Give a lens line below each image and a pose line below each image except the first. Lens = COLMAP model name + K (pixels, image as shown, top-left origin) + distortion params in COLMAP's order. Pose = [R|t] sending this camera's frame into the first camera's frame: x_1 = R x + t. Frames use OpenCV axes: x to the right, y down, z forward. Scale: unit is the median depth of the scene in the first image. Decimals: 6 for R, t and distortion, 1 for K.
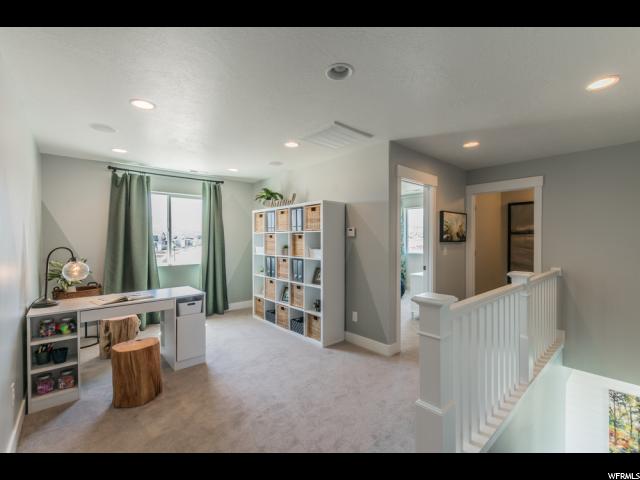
lens RADIAL K [[289.9, 0, 318.4], [0, 289.9, 243.1], [0, 0, 1]] dist [-0.001928, -0.000805]
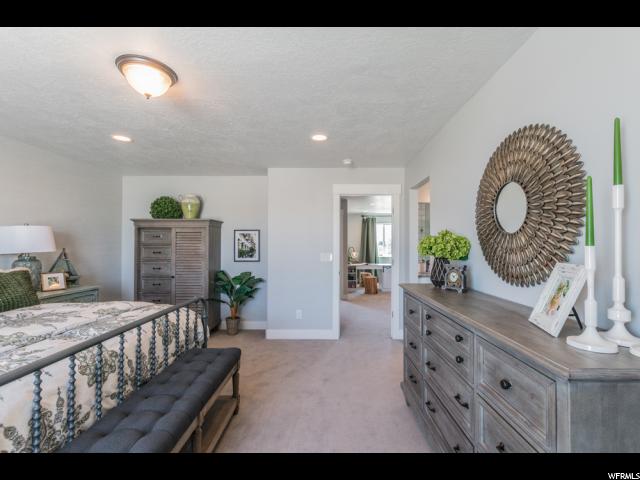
lens RADIAL K [[289.9, 0, 319.2], [0, 289.9, 244.2], [0, 0, 1]] dist [-0.001928, -0.000805]
pose [[0.736893, -0.003358, -0.676001, 0.846969], [0.001598, 0.999994, -0.003226, -0.008869], [0.676007, 0.001297, 0.736894, -1.320833]]
